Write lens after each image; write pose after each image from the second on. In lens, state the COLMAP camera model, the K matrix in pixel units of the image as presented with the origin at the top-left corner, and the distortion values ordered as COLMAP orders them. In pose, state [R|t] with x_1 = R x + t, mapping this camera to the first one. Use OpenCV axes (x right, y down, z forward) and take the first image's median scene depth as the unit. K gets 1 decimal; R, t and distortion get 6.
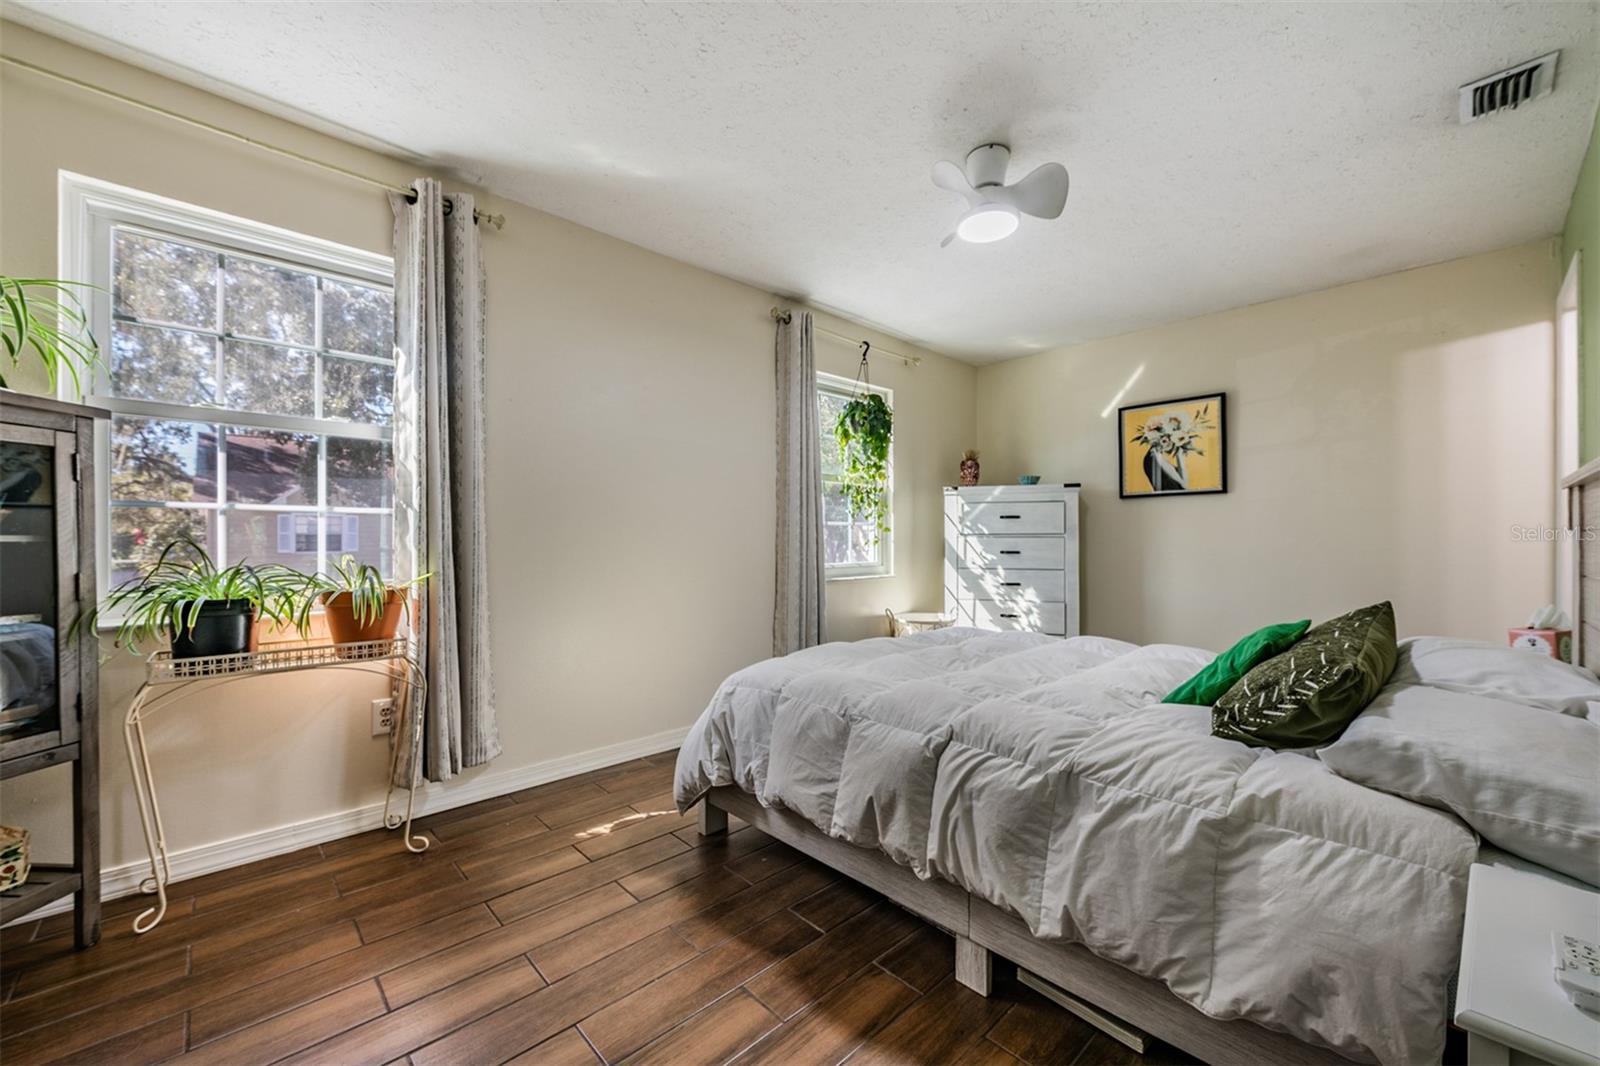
lens RADIAL K [[620.4, 0, 808.7], [0, 620.4, 535.9], [0, 0, 1]] dist [0.000656, -0.000239]
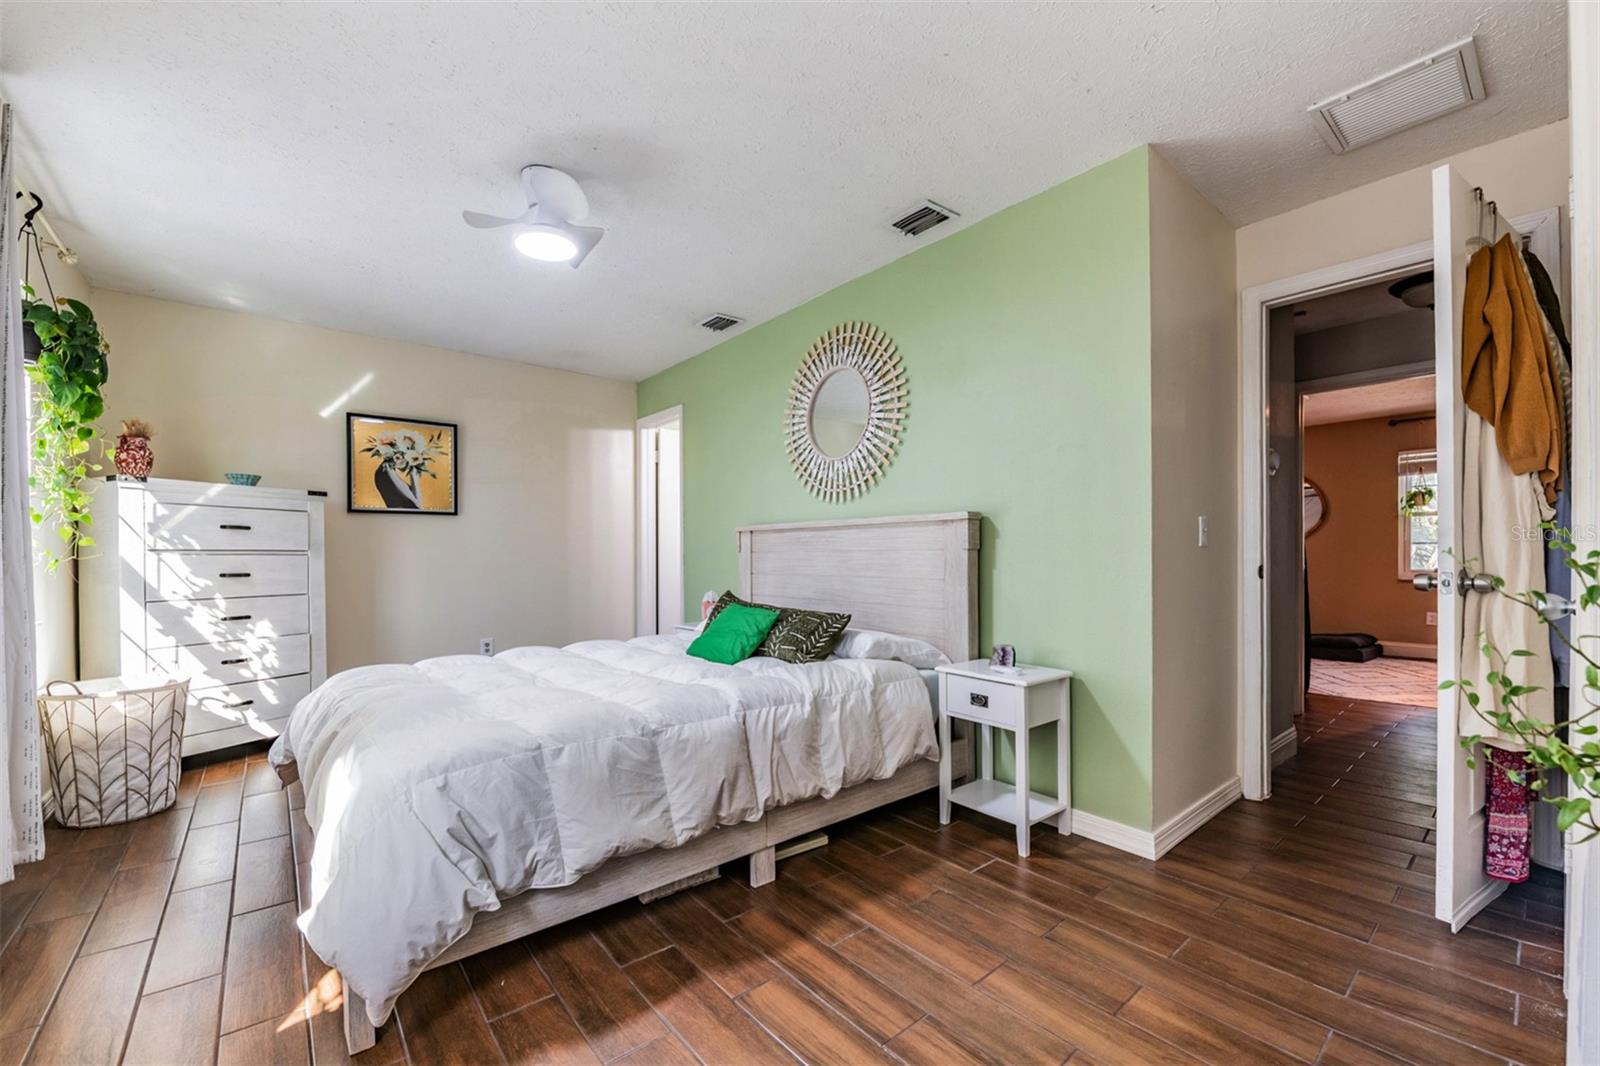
lens RADIAL K [[637.5, 0, 802.8], [0, 637.5, 550.2], [0, 0, 1]] dist [-0.008498, -0.000418]
pose [[0.075136, 0.008590, 0.997136, -0.387189], [-0.003233, 0.999960, -0.008371, 0.001170], [-0.997168, -0.002594, 0.075161, 0.276586]]
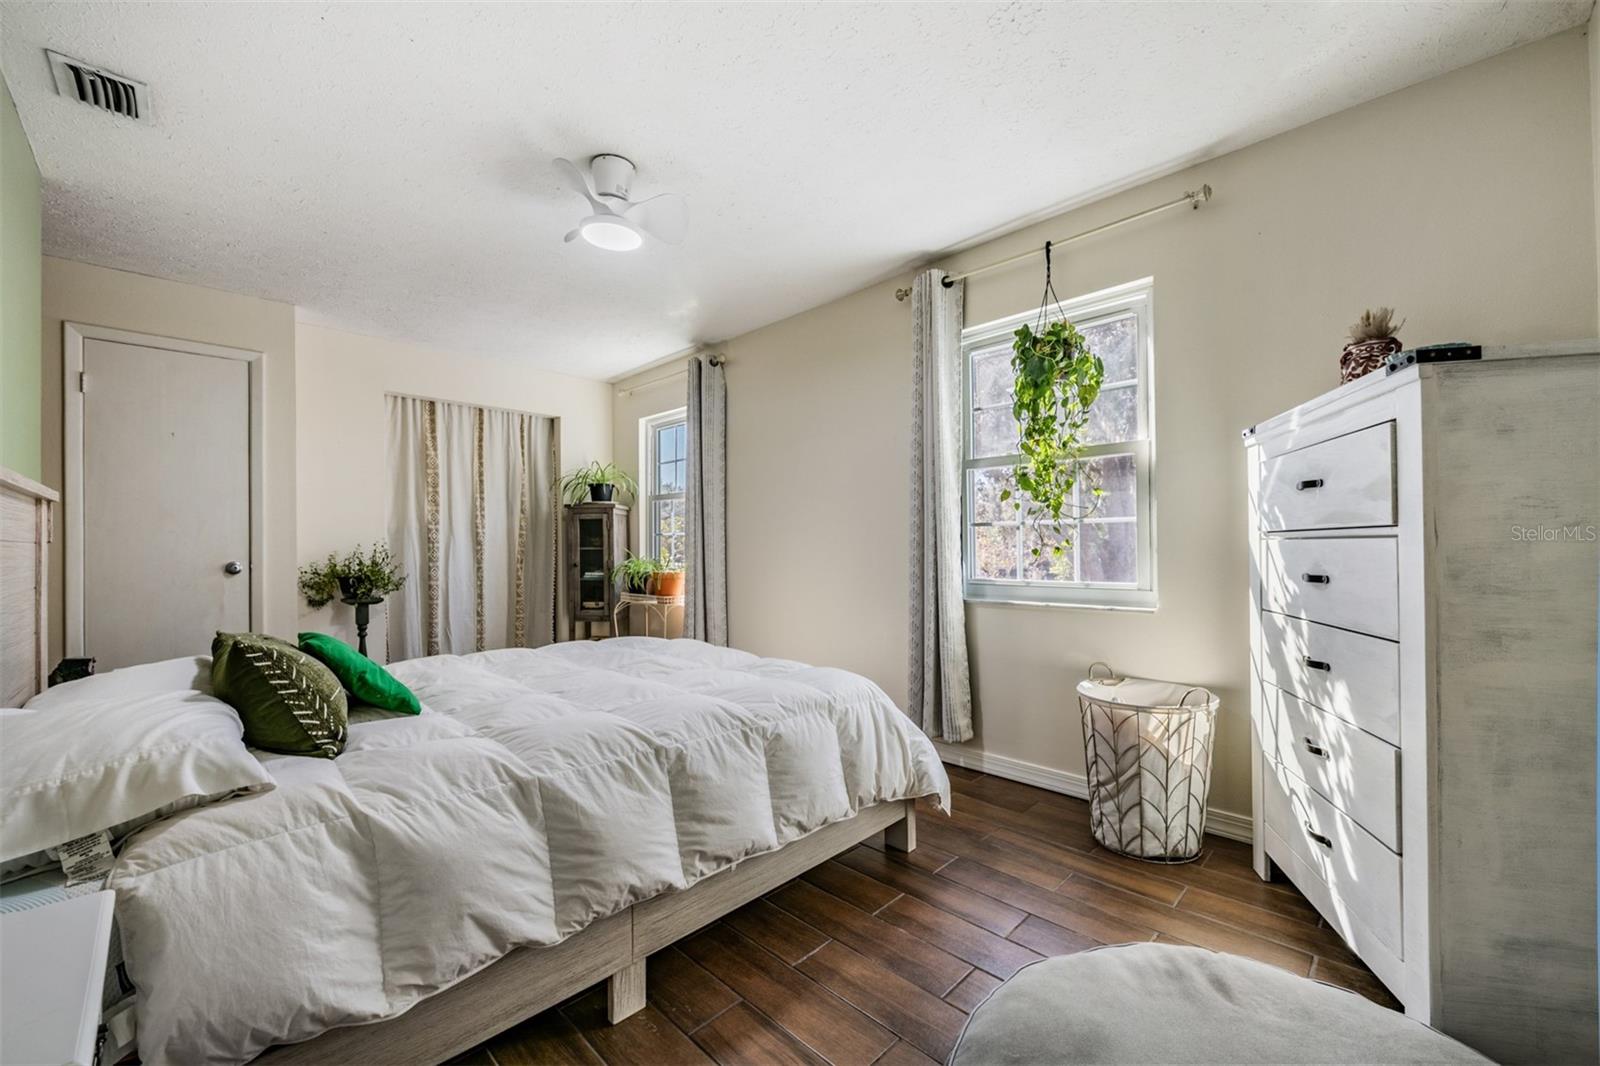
lens RADIAL K [[637.5, 0, 802.8], [0, 637.5, 550.2], [0, 0, 1]] dist [-0.008498, -0.000418]
pose [[0.023951, -0.002396, -0.999710, 0.749424], [0.008579, 0.999961, -0.002191, 0.010657], [0.999676, -0.008524, 0.023970, 0.719513]]
